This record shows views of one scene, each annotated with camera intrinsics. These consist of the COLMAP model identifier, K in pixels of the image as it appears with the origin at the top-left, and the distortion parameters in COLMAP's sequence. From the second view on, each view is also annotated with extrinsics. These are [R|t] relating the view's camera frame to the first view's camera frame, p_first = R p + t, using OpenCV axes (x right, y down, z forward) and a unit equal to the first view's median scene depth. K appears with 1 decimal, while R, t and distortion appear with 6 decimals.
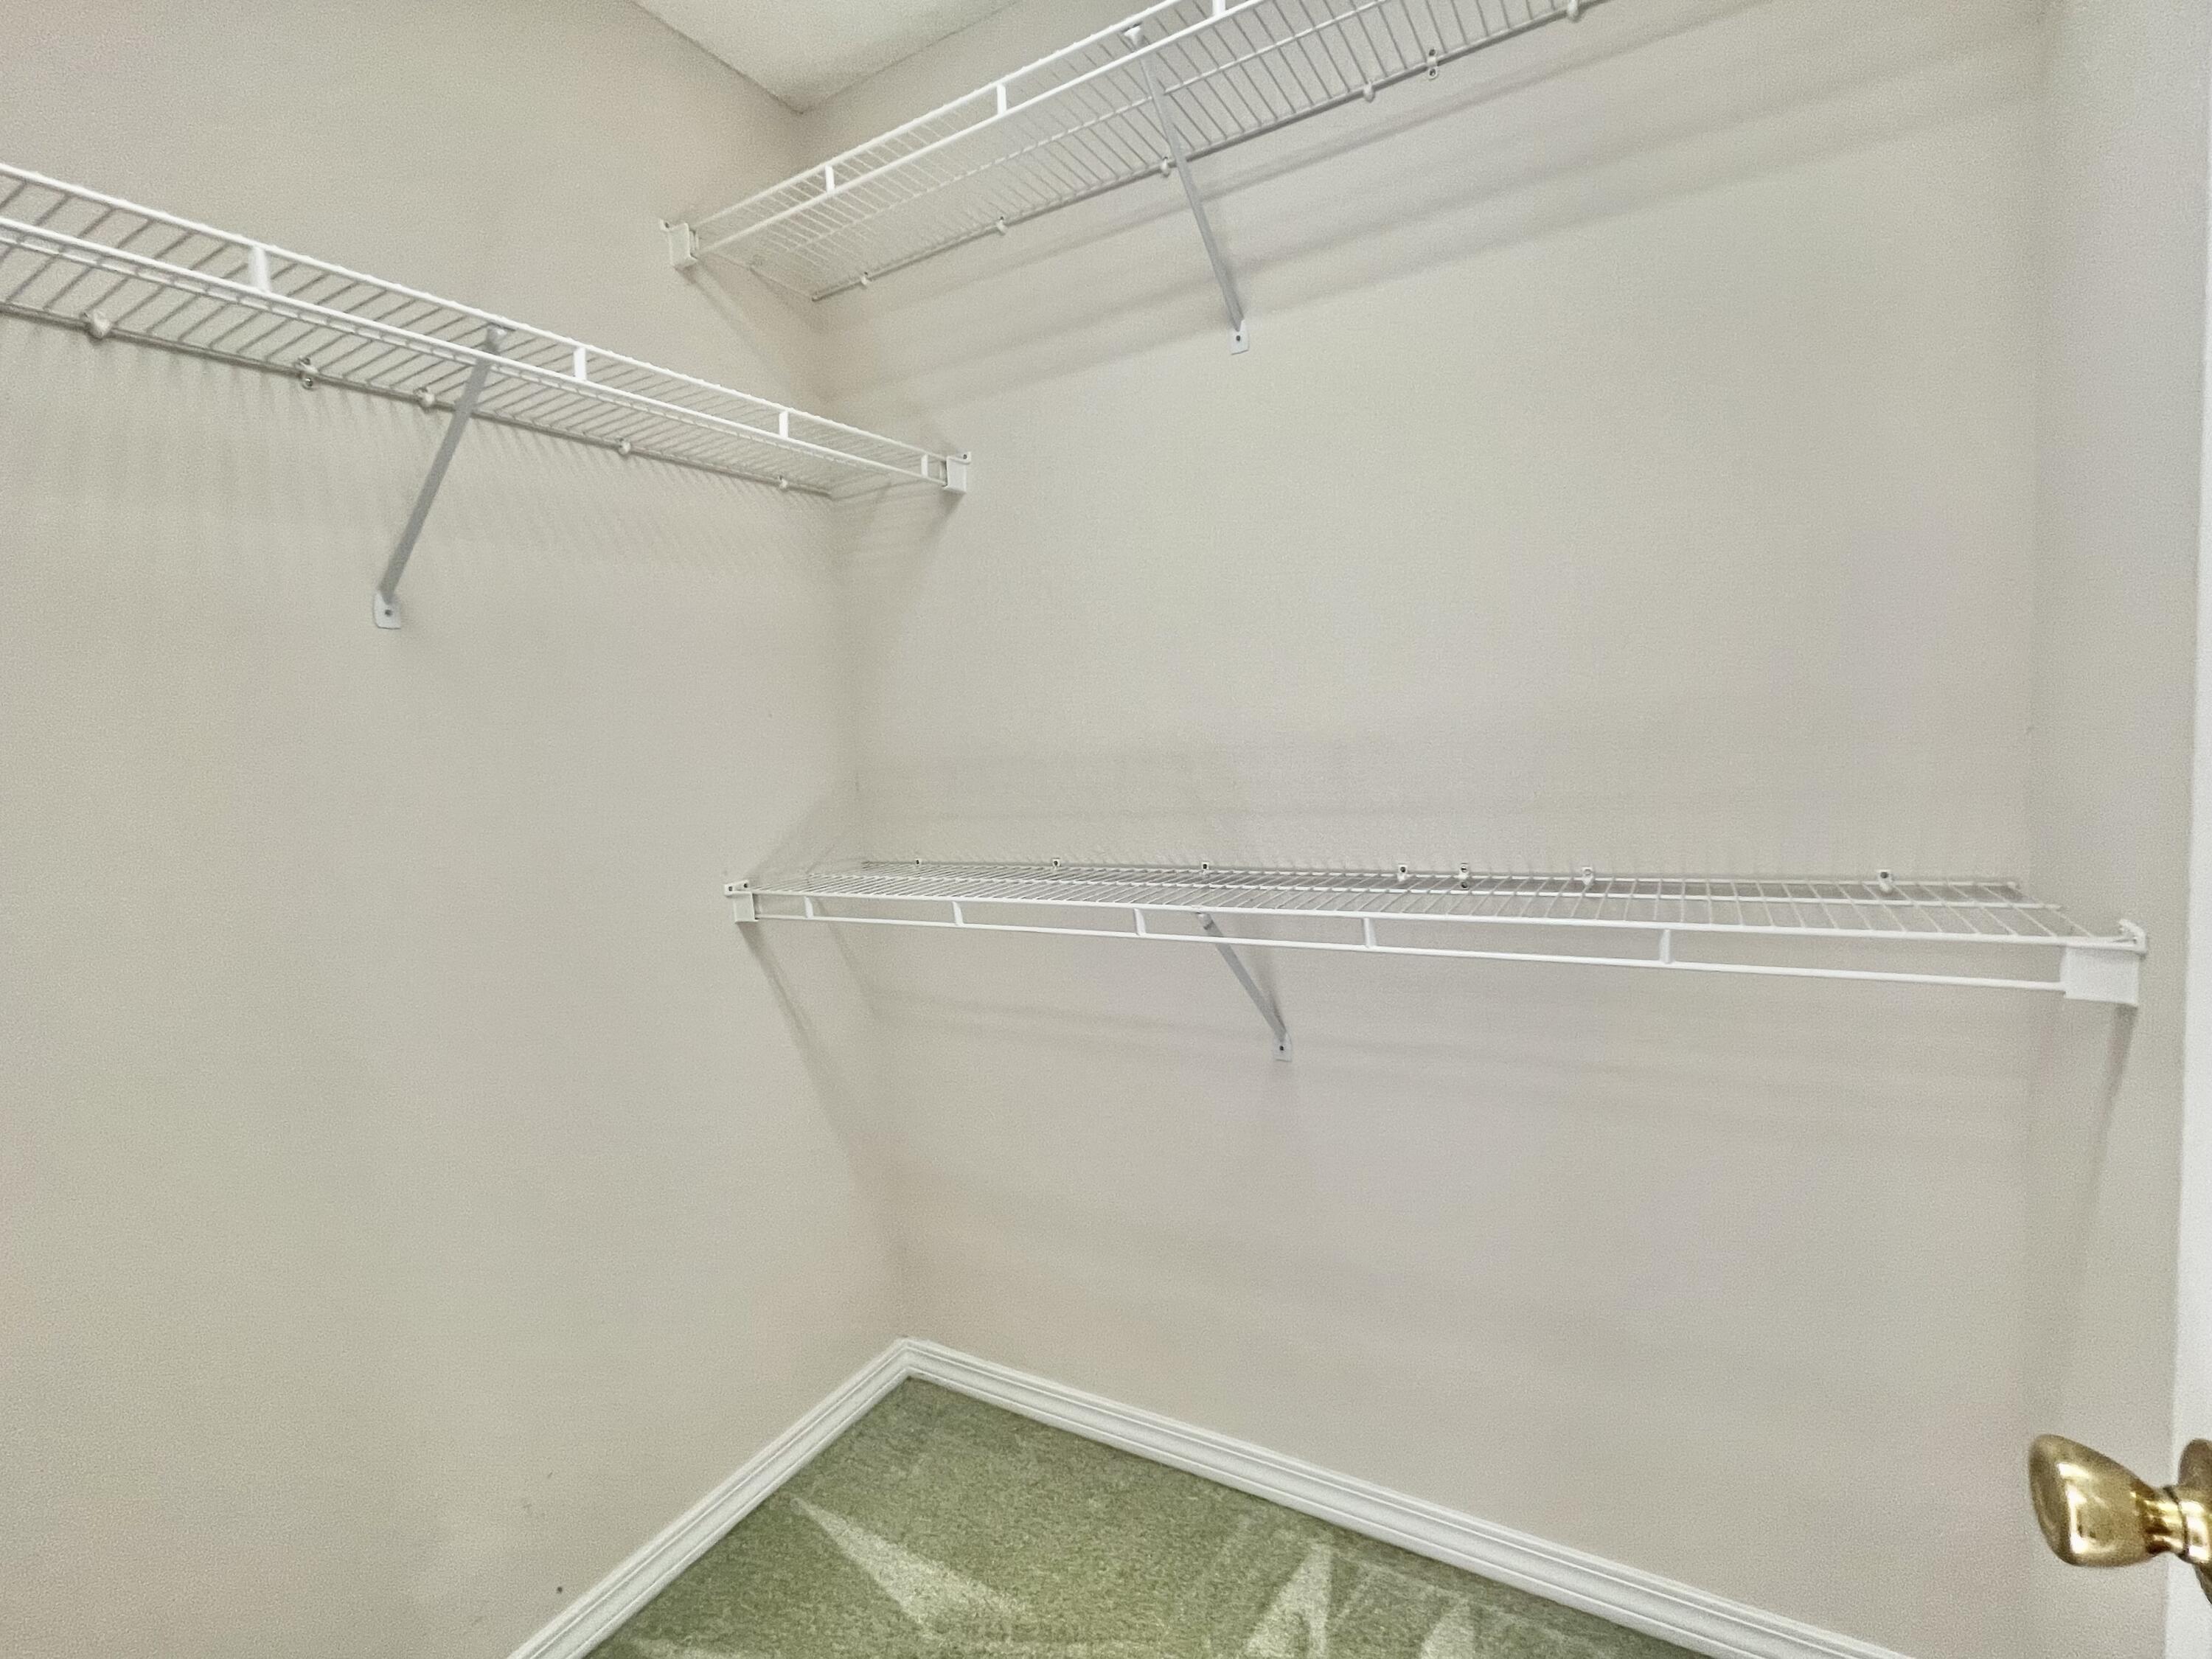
lens RADIAL K [[1004.3, 0, 1102.3], [0, 1004.3, 822.2], [0, 0, 1]] dist [-0.003209, 0.001253]
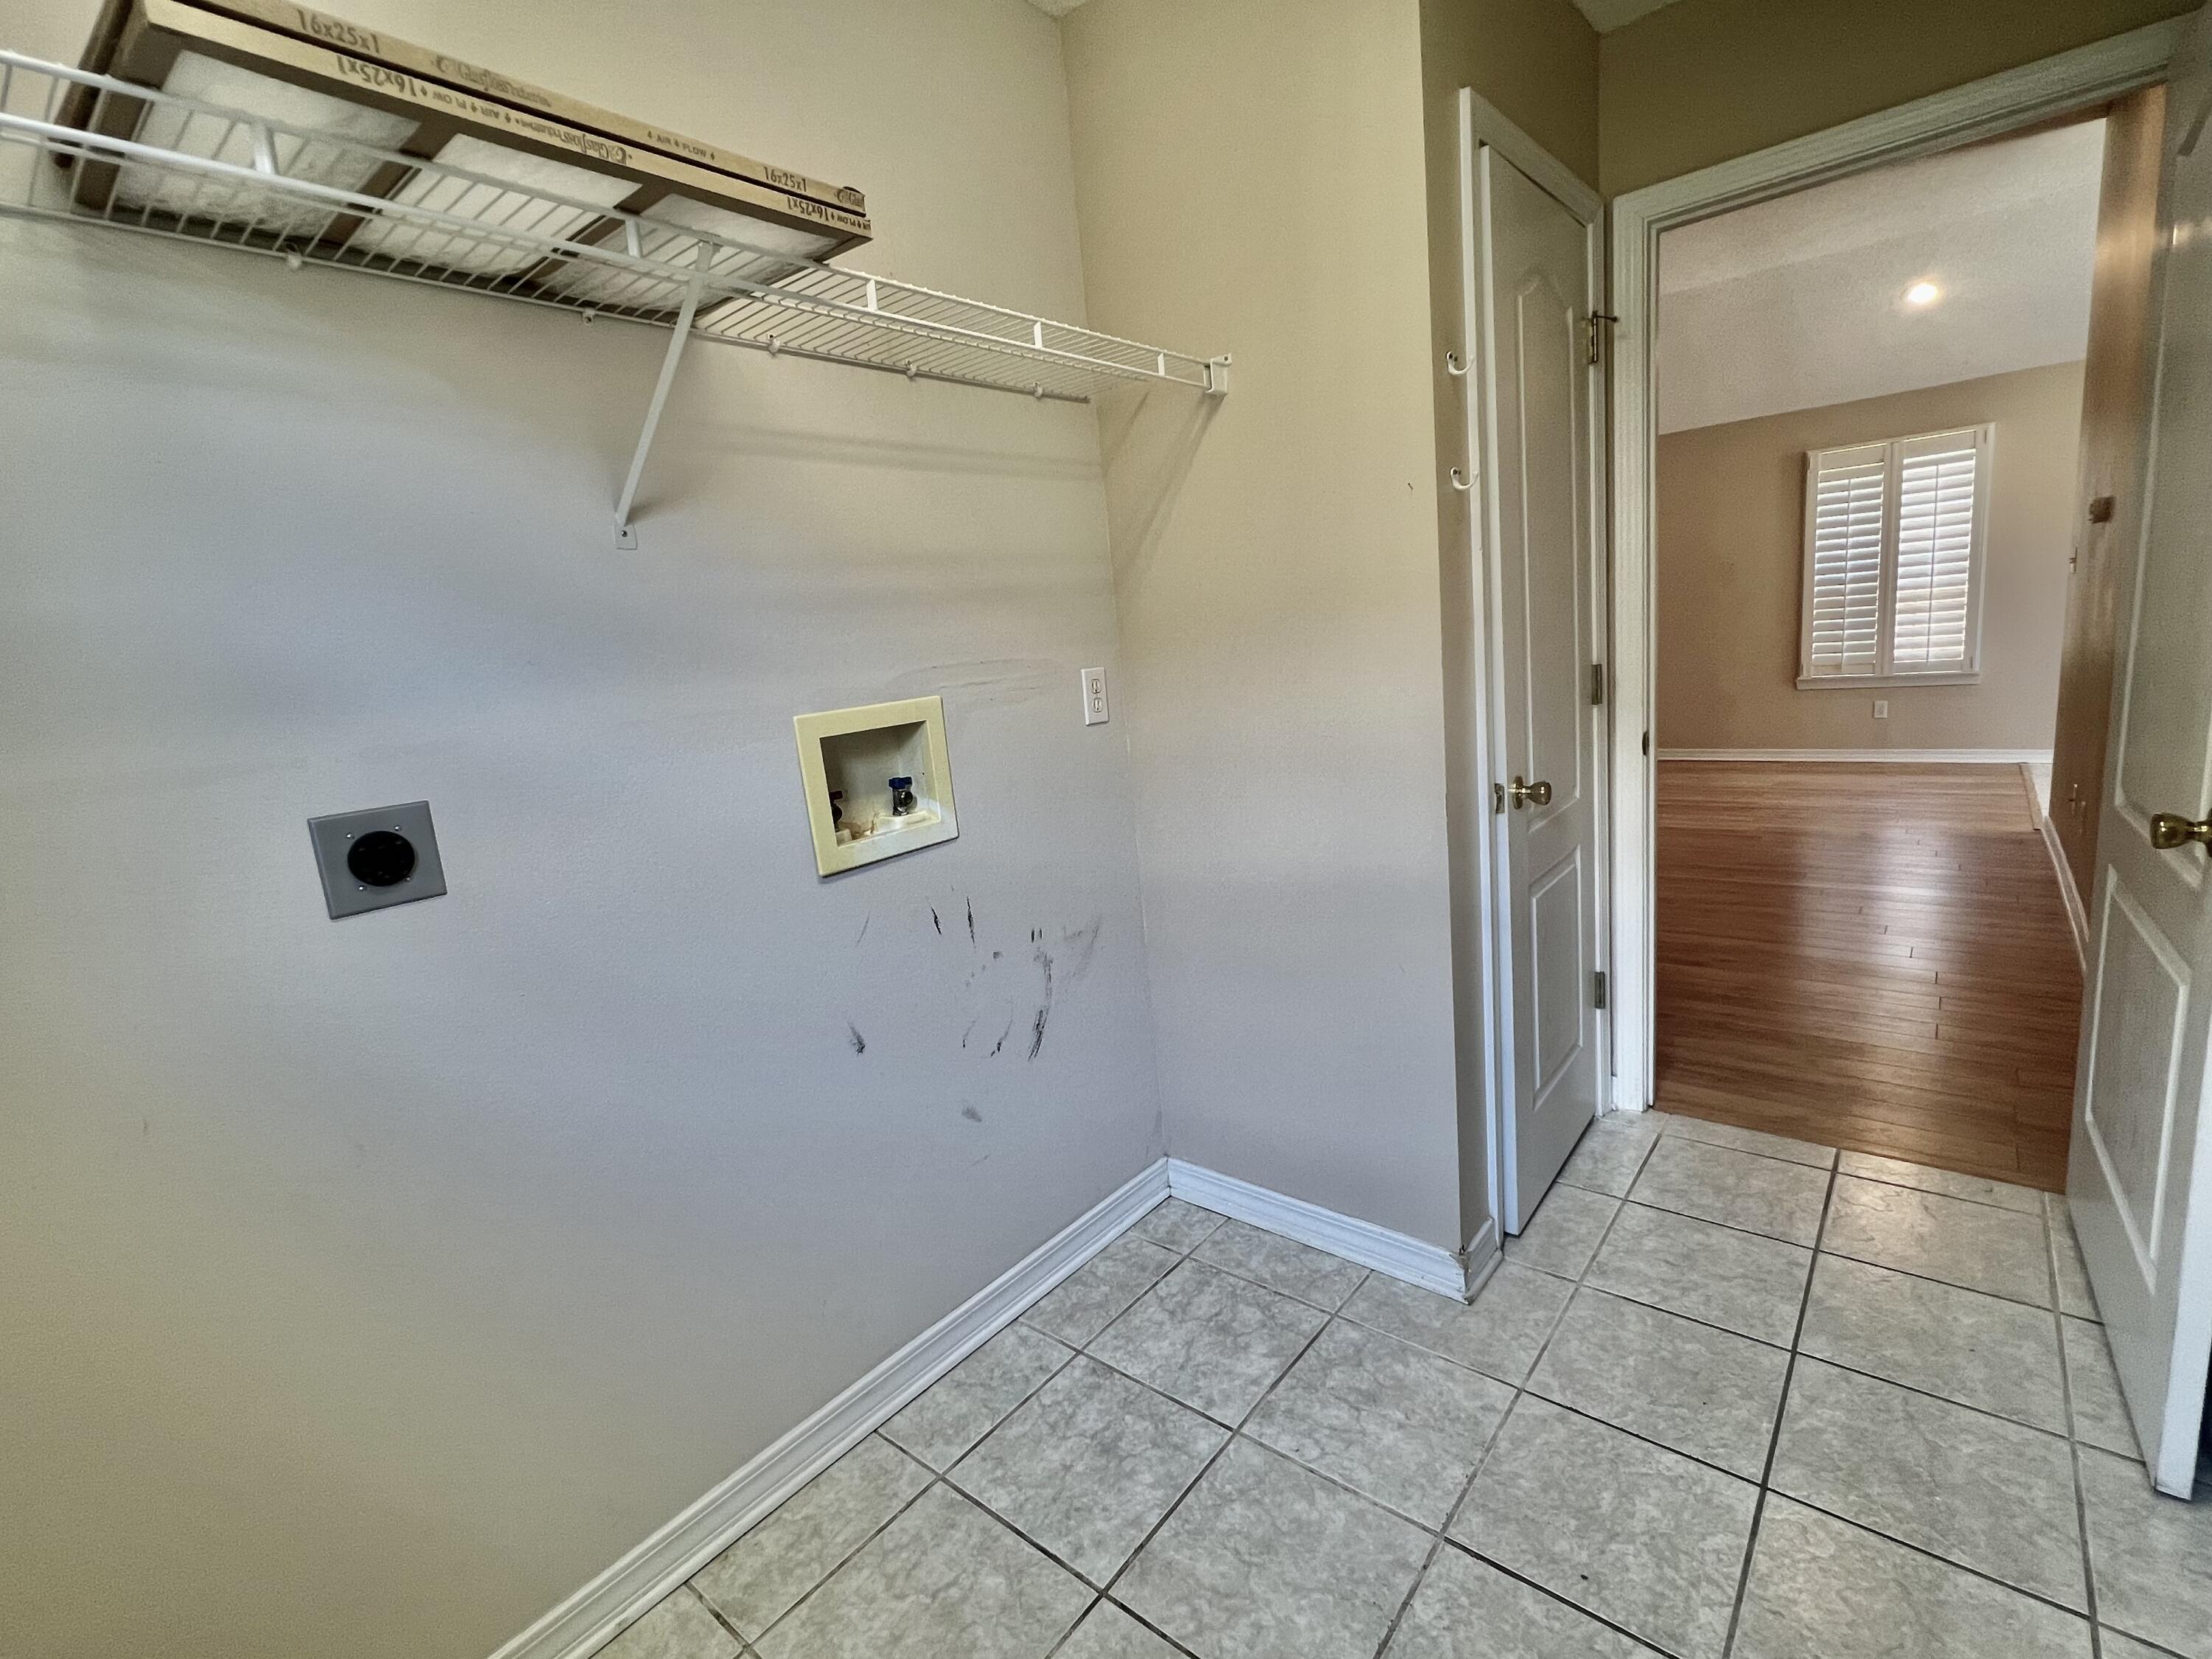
lens RADIAL K [[1004.3, 0, 1102.3], [0, 1004.3, 822.2], [0, 0, 1]] dist [-0.003209, 0.001253]
pose [[0.984460, 0.009791, -0.175334, -0.073074], [0.008843, 0.994414, 0.105179, 0.010614], [0.175384, -0.105095, 0.978875, -0.109394]]
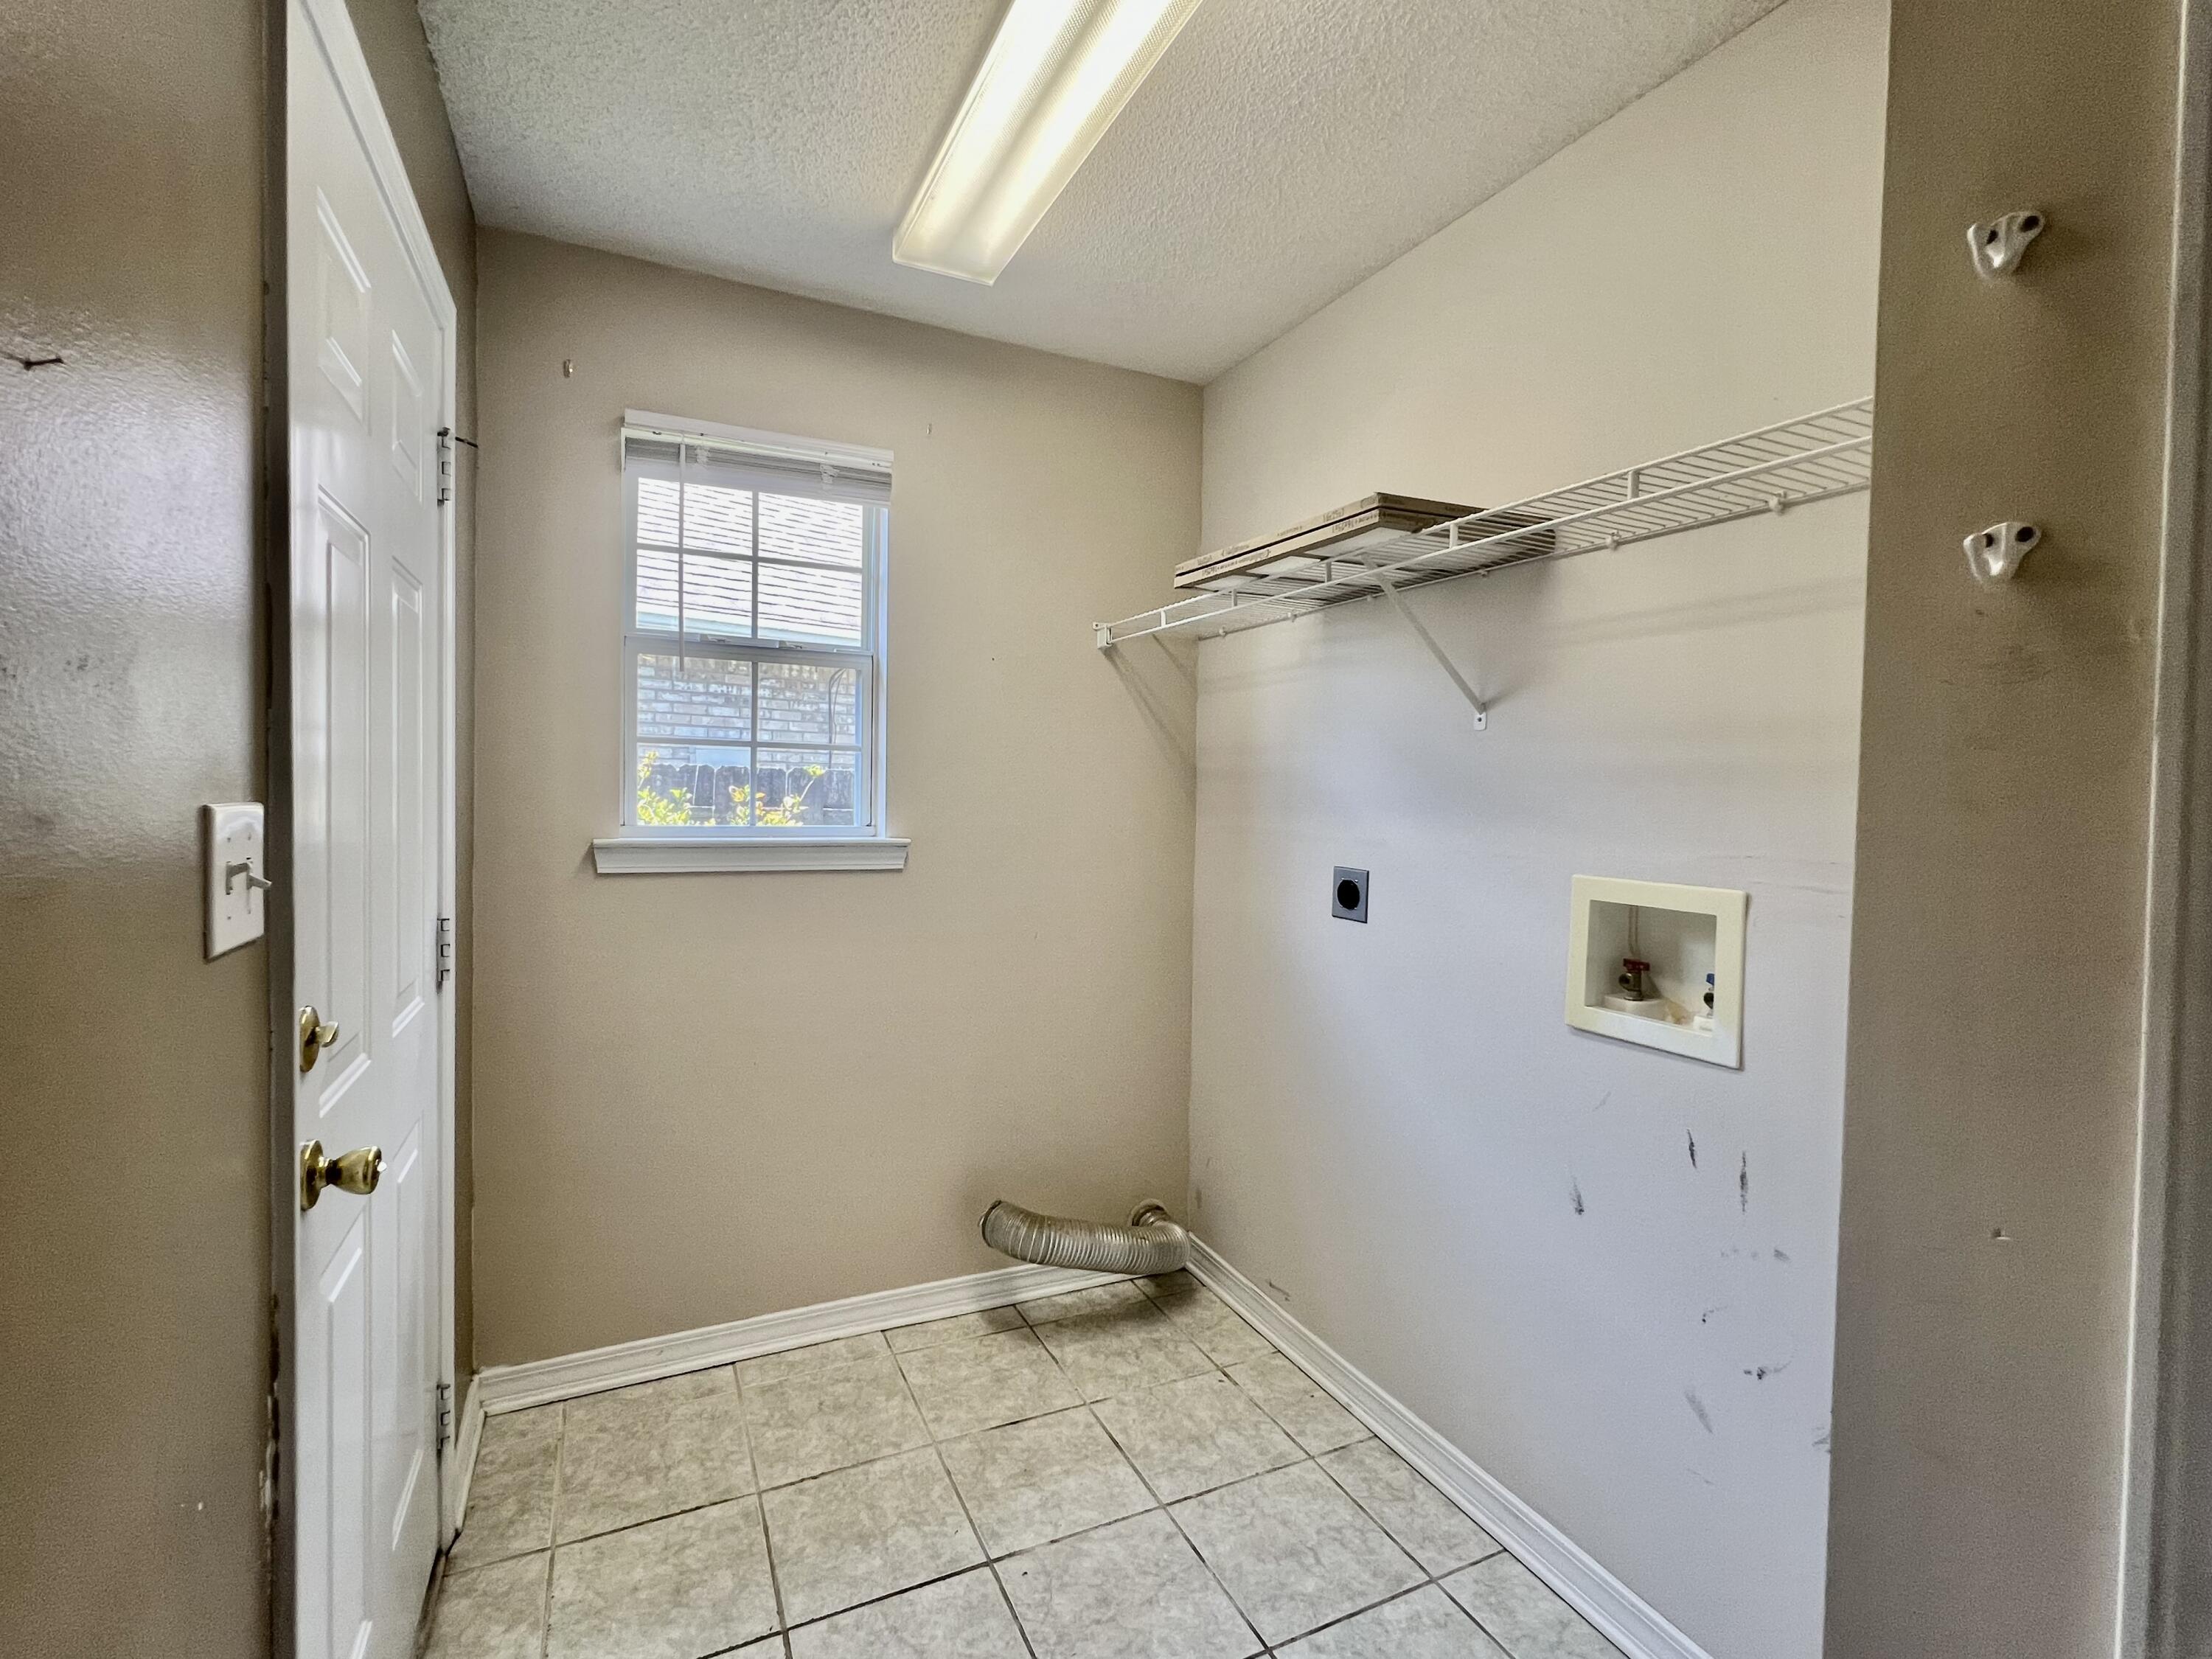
lens RADIAL K [[1004.3, 0, 1102.3], [0, 1004.3, 822.2], [0, 0, 1]] dist [-0.003209, 0.001253]
pose [[-0.566967, 0.085405, -0.819301, 1.274672], [-0.060042, 0.987681, 0.144507, -0.344809], [0.821549, 0.131123, -0.554855, 2.026979]]
